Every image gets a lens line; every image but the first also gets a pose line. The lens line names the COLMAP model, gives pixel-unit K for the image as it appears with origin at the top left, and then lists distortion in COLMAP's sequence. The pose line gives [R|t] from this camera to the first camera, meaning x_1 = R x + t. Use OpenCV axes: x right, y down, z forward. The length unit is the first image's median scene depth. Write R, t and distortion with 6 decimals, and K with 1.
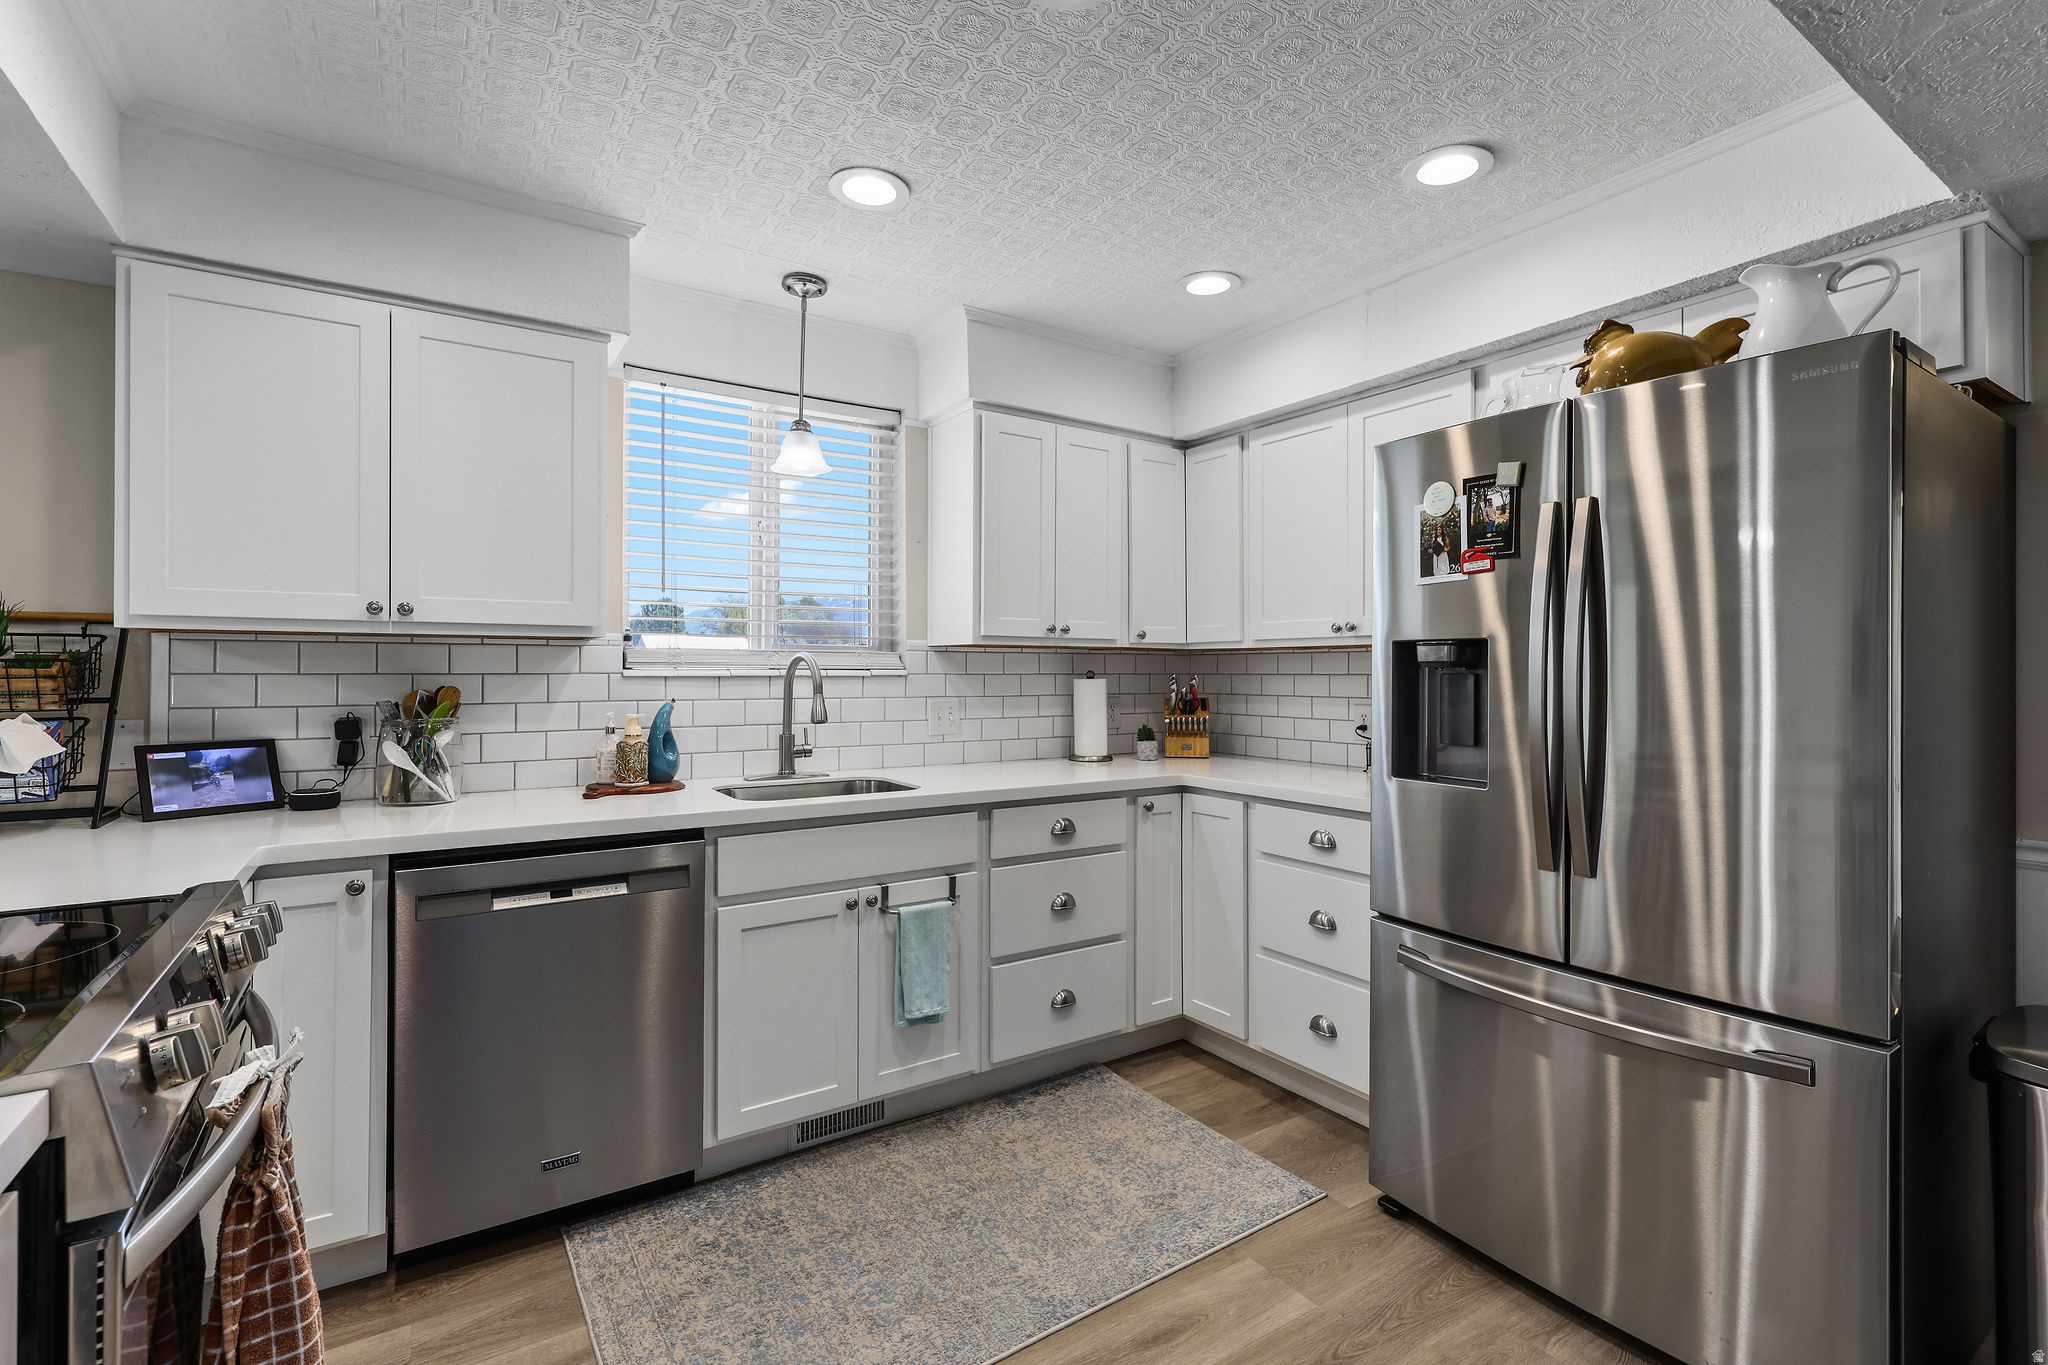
lens RADIAL K [[919.0, 0, 1019.8], [0, 919.0, 666.4], [0, 0, 1]] dist [-0.000386, -0.000155]
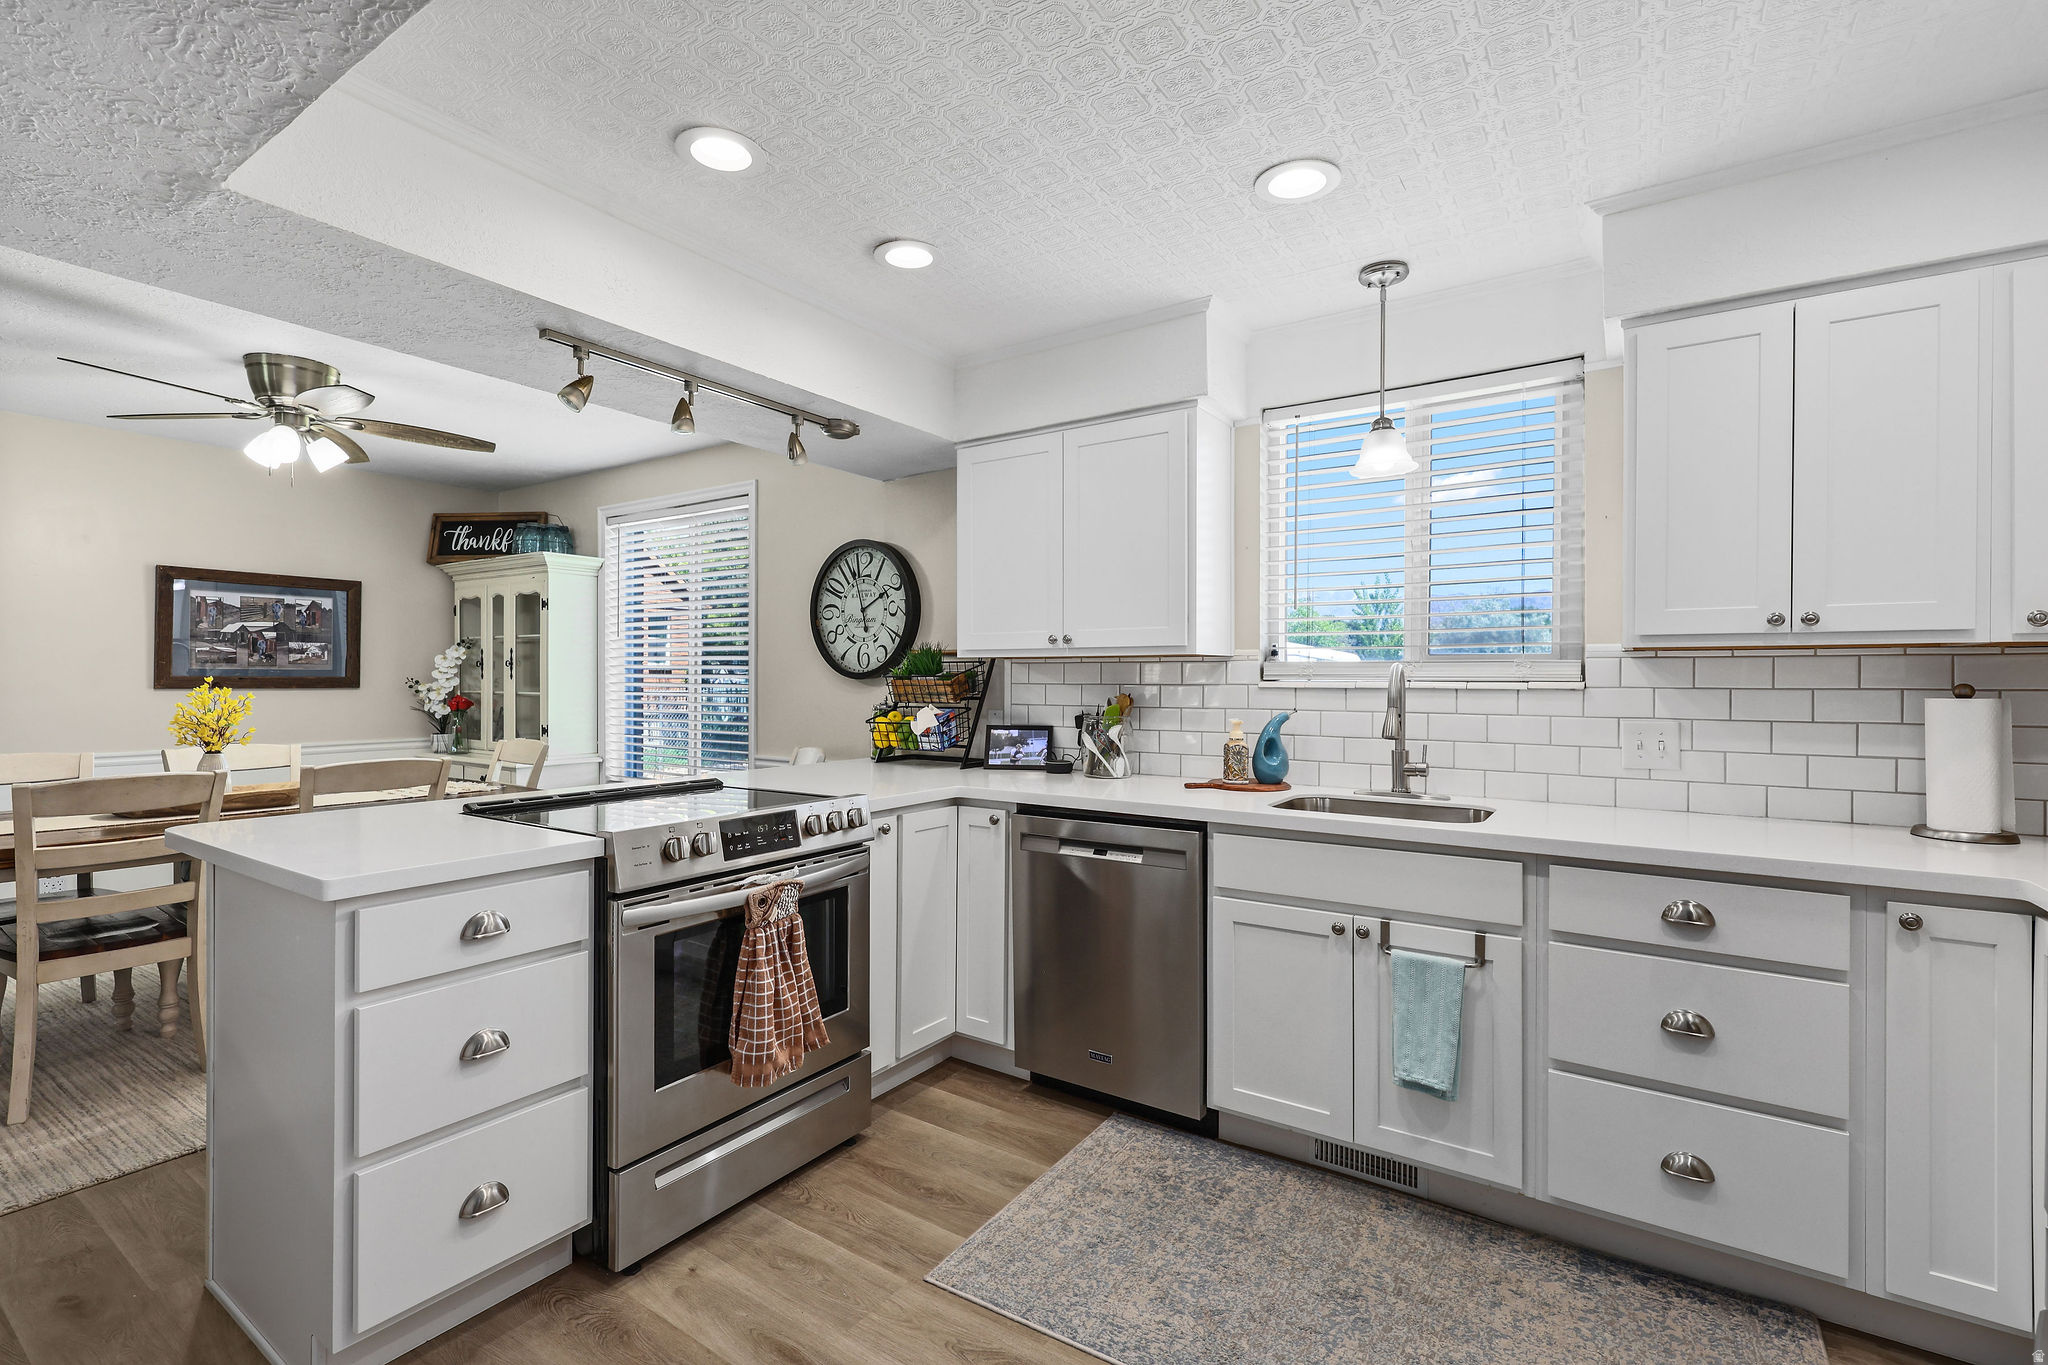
lens RADIAL K [[920.5, 0, 1013.2], [0, 920.5, 684.0], [0, 0, 1]] dist [0.000465, 0.000341]
pose [[0.381507, 0.003546, -0.924359, 0.495278], [0.001990, 0.999987, 0.004657, 0.000909], [0.924364, -0.003617, 0.381495, 0.287297]]
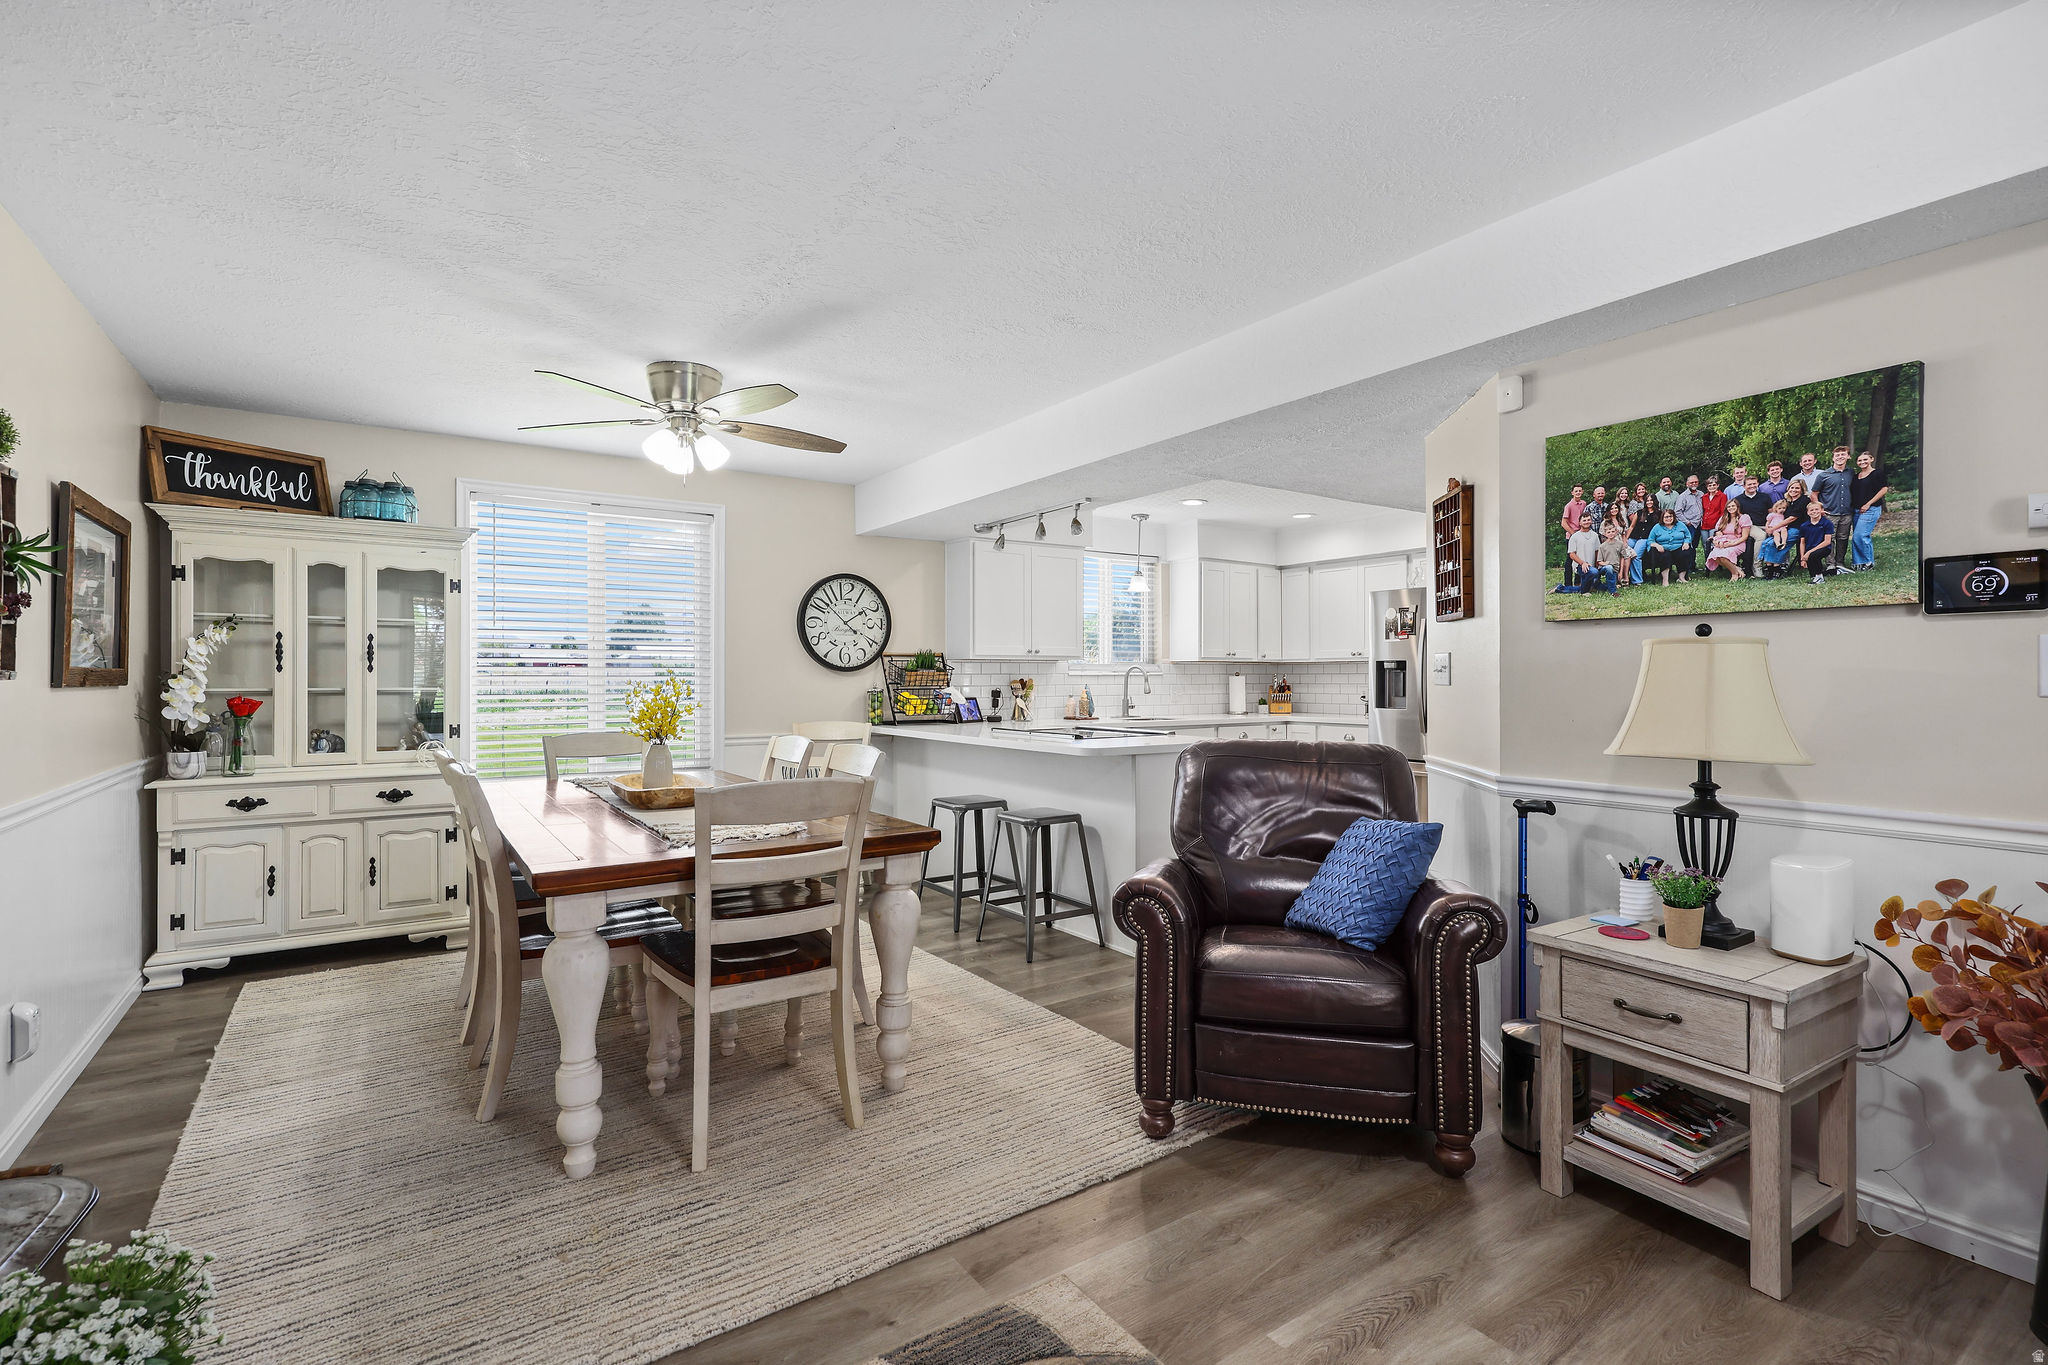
lens RADIAL K [[933.1, 0, 1016.4], [0, 933.1, 678.0], [0, 0, 1]] dist [0.000016, 0.000135]
pose [[0.999904, -0.003757, 0.013356, -0.603716], [0.003665, 0.999969, 0.006952, 0.000770], [-0.013382, -0.006903, 0.999887, -1.515949]]
